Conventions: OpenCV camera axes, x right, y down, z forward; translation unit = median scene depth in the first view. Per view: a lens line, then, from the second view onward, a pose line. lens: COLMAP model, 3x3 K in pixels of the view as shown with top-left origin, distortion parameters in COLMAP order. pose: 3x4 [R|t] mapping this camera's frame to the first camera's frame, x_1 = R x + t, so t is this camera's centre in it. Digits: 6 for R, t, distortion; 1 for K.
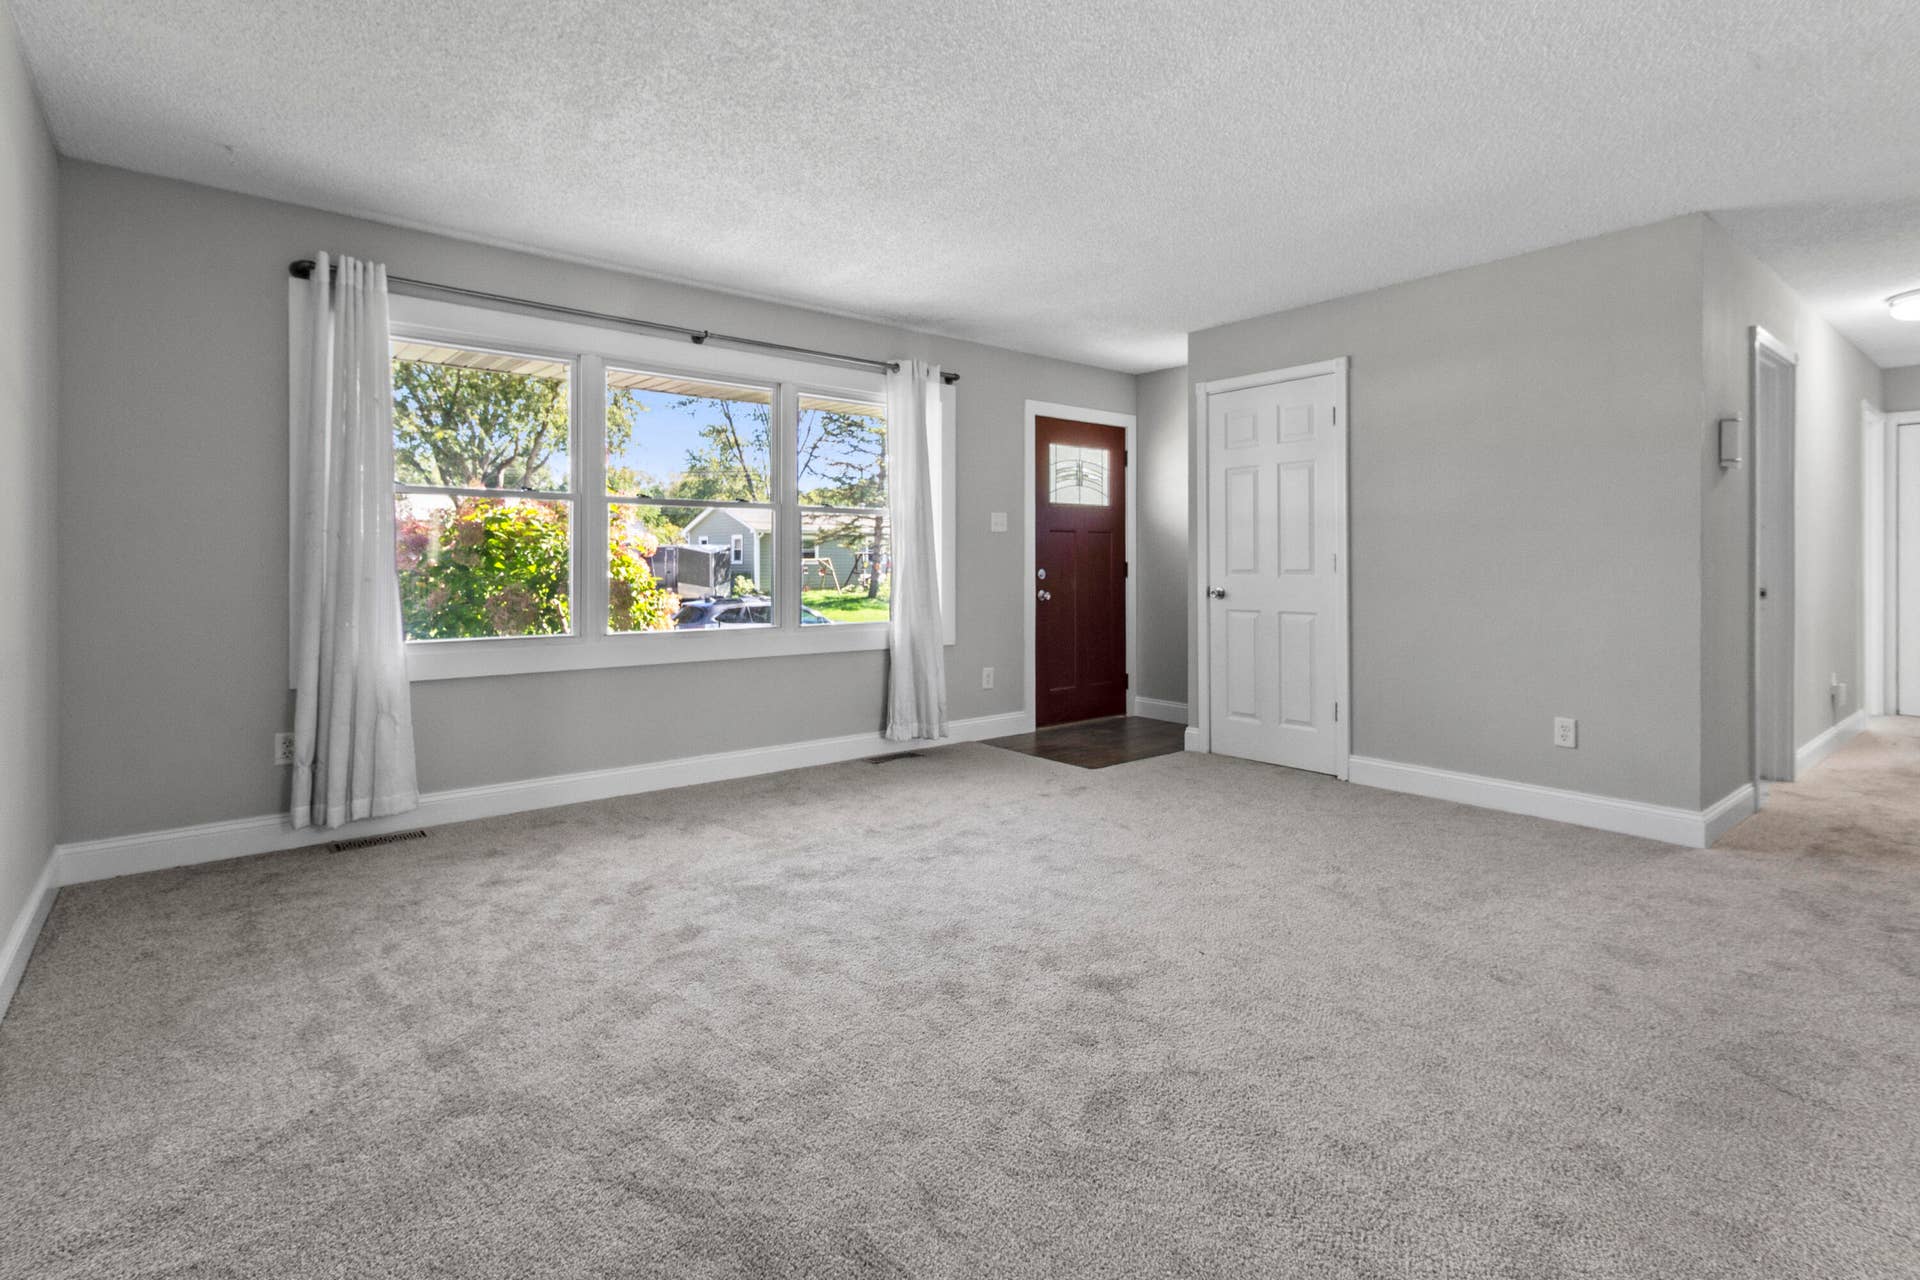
lens RADIAL K [[920.7, 0, 953.7], [0, 920.7, 550.4], [0, 0, 1]] dist [0.001474, -0.000071]
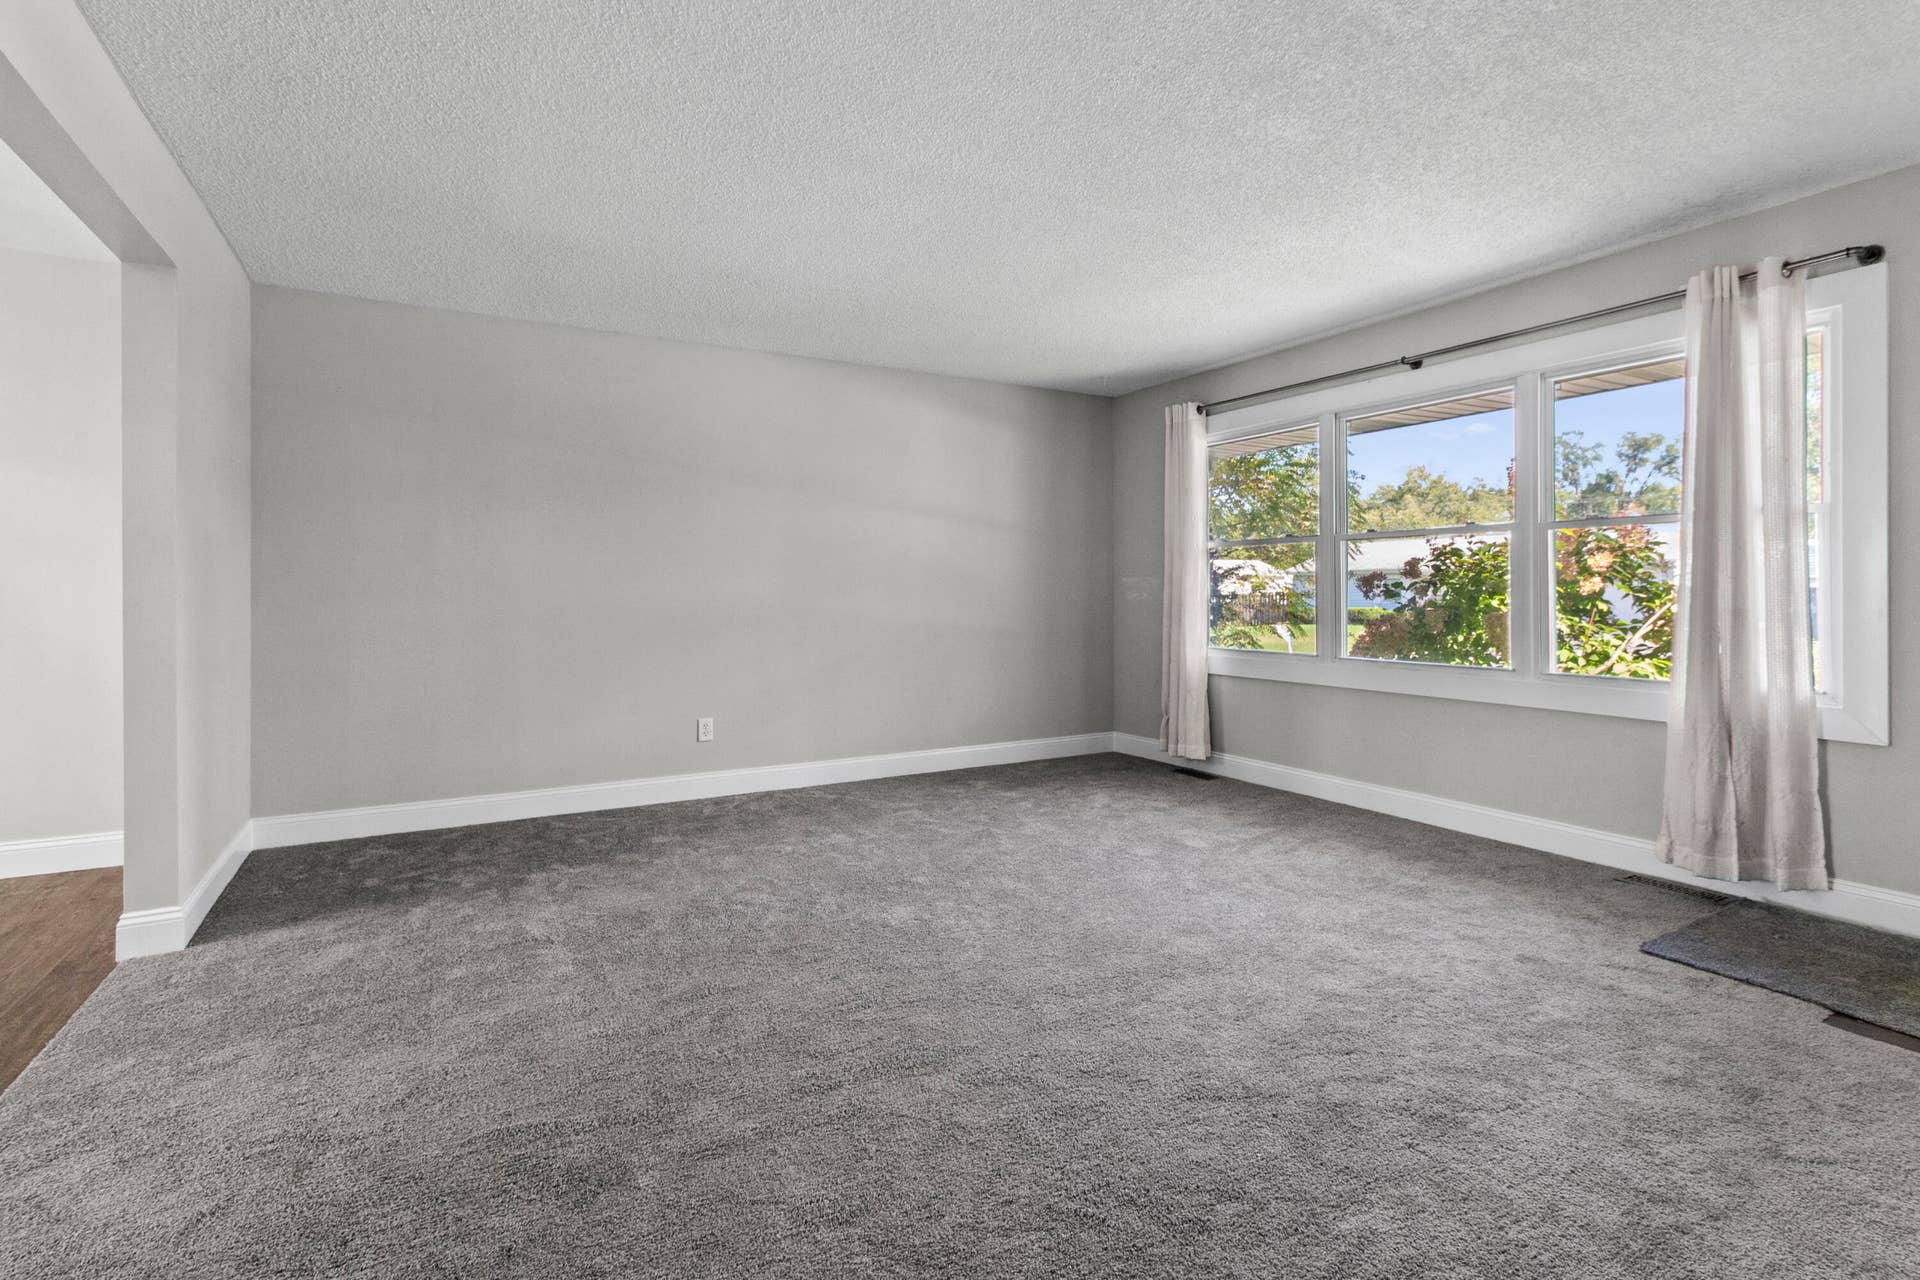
lens RADIAL K [[895.7, 0, 959.1], [0, 895.7, 604.5], [0, 0, 1]] dist [0.003428, 0.000049]
pose [[-0.159166, 0.015799, -0.987125, 0.618823], [0.012523, 0.999824, 0.013983, 0.002035], [0.987172, -0.010136, -0.159335, 0.575699]]
